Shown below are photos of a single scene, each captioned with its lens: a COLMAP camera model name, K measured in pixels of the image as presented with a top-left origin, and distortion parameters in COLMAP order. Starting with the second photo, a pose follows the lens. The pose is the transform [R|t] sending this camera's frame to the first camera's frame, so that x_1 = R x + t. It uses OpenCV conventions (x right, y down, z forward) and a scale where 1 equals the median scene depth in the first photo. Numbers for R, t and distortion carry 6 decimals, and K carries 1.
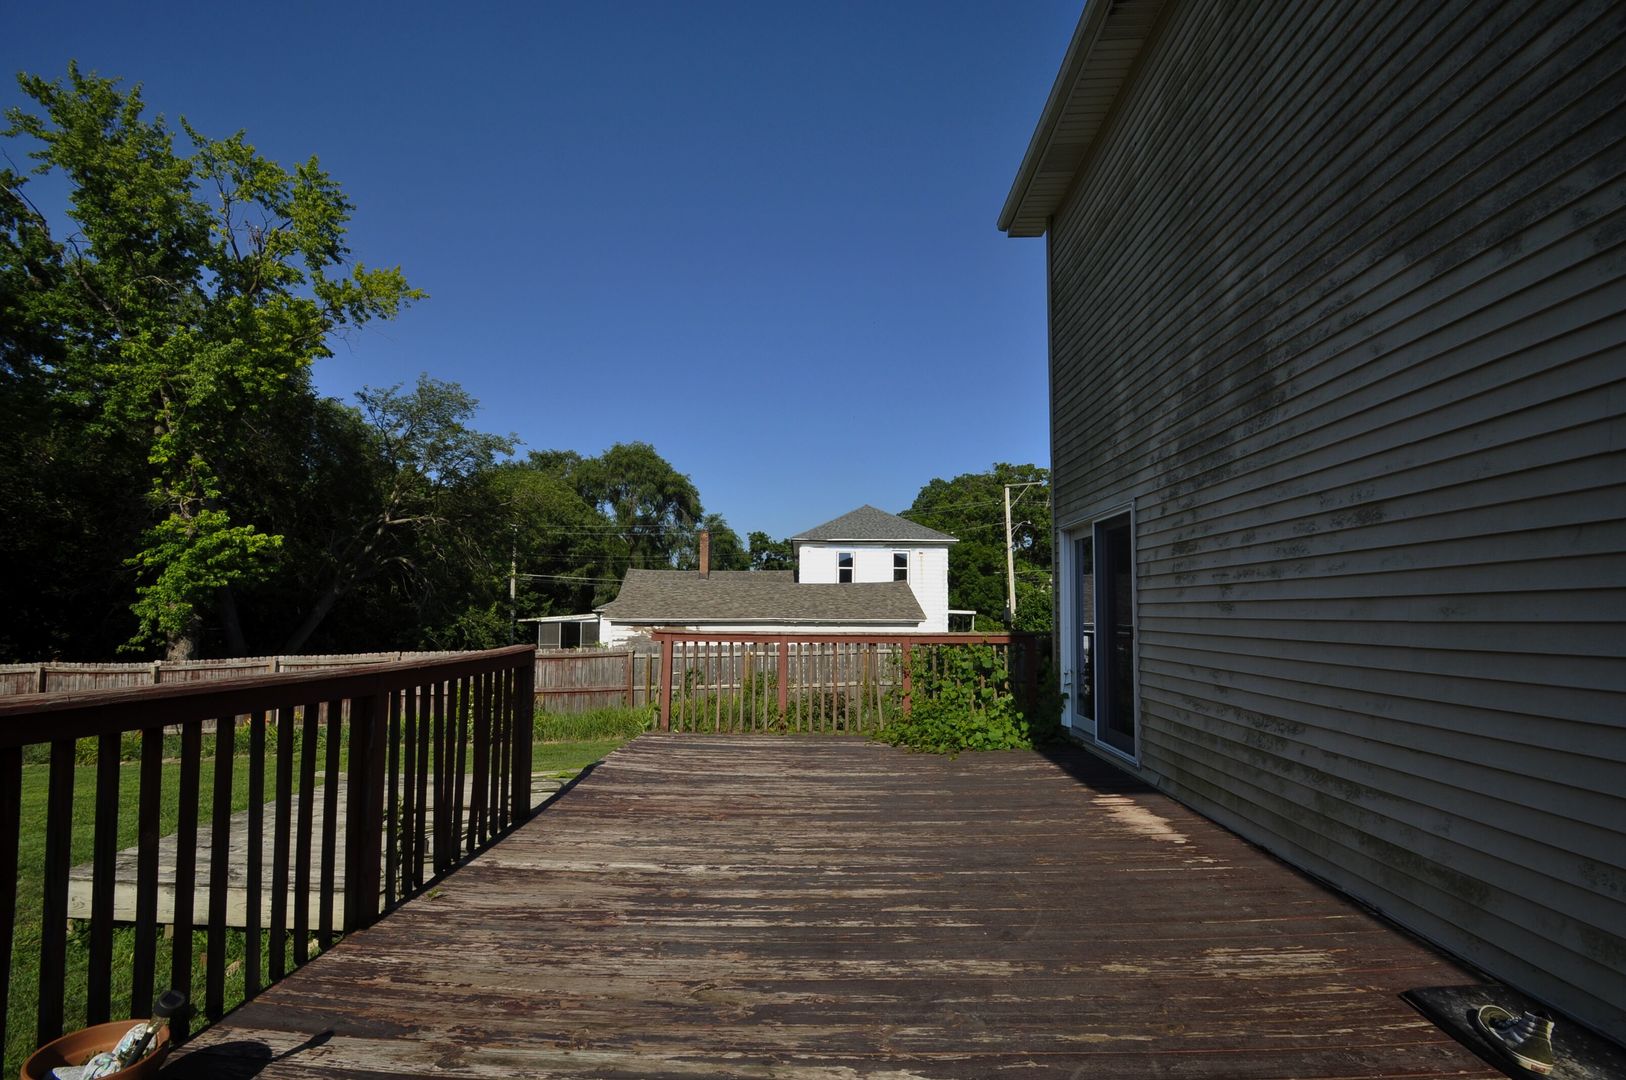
lens RADIAL K [[715.0, 0, 812.3], [0, 715.0, 564.3], [0, 0, 1]] dist [-0.000431, -0.013237]
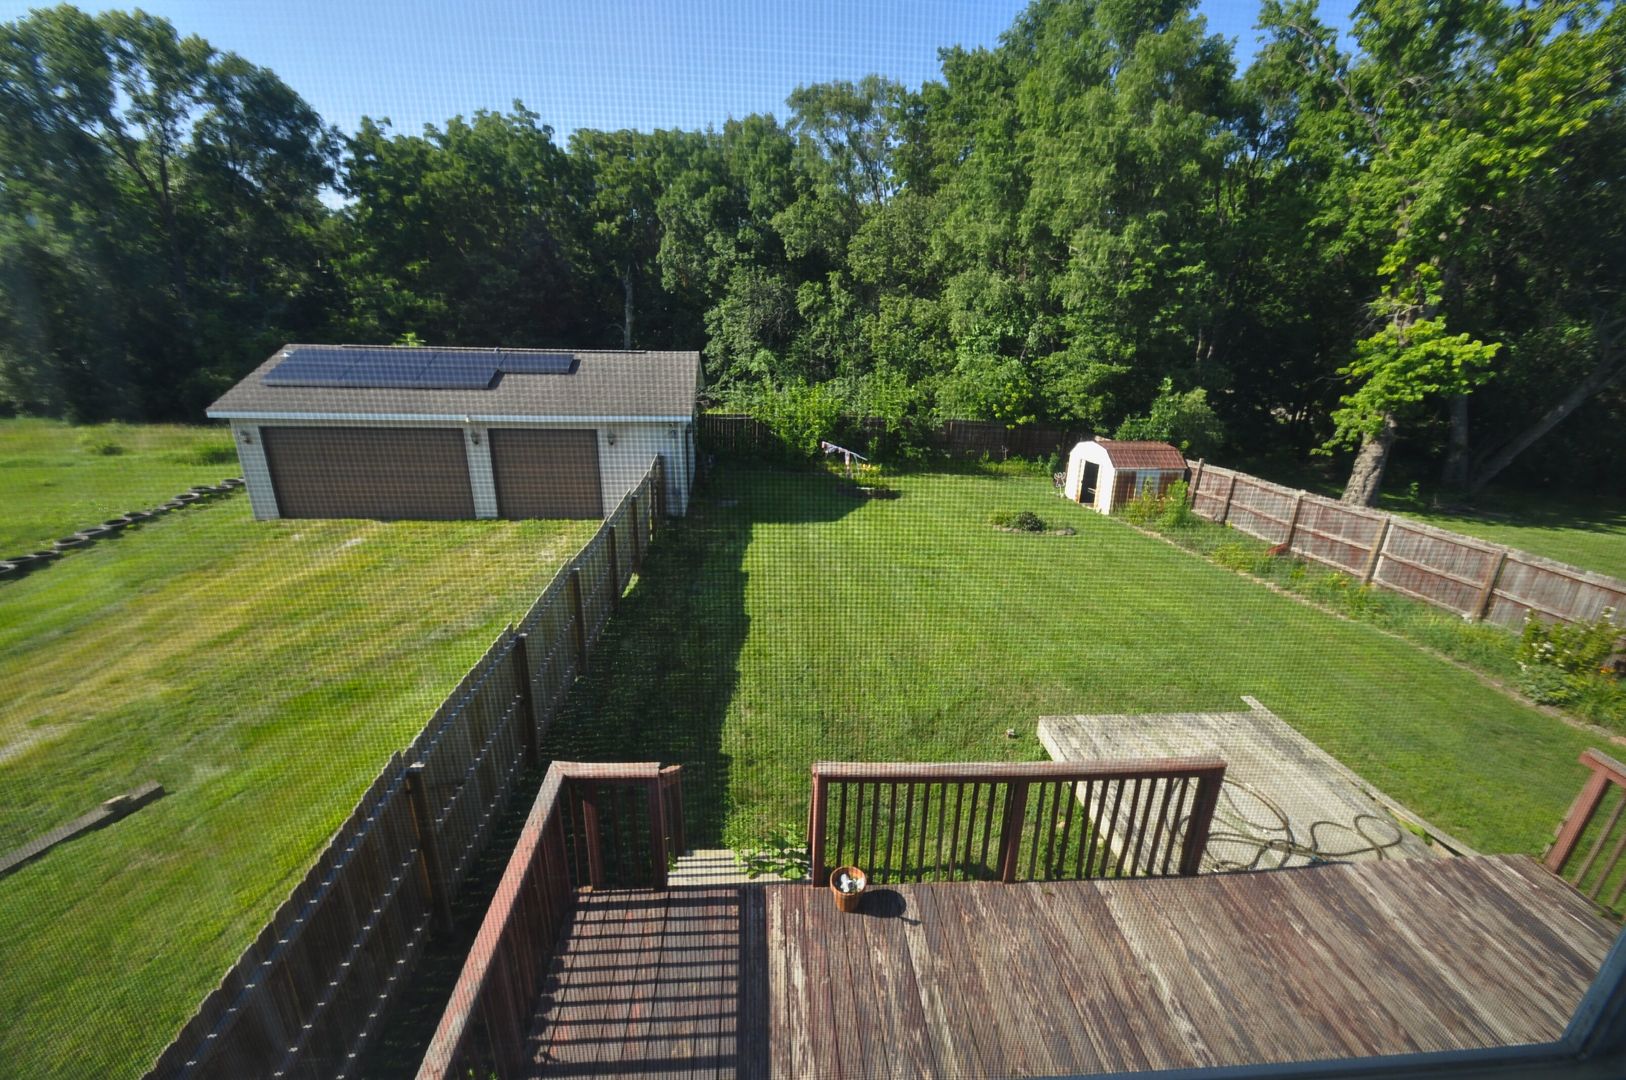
lens RADIAL K [[715.0, 0, 812.3], [0, 715.0, 564.3], [0, 0, 1]] dist [-0.000431, -0.013237]
pose [[0.094156, 0.334983, -0.937508, 0.114097], [0.043422, 0.939413, 0.340025, -0.132653], [0.994610, -0.072724, 0.073906, 0.054472]]
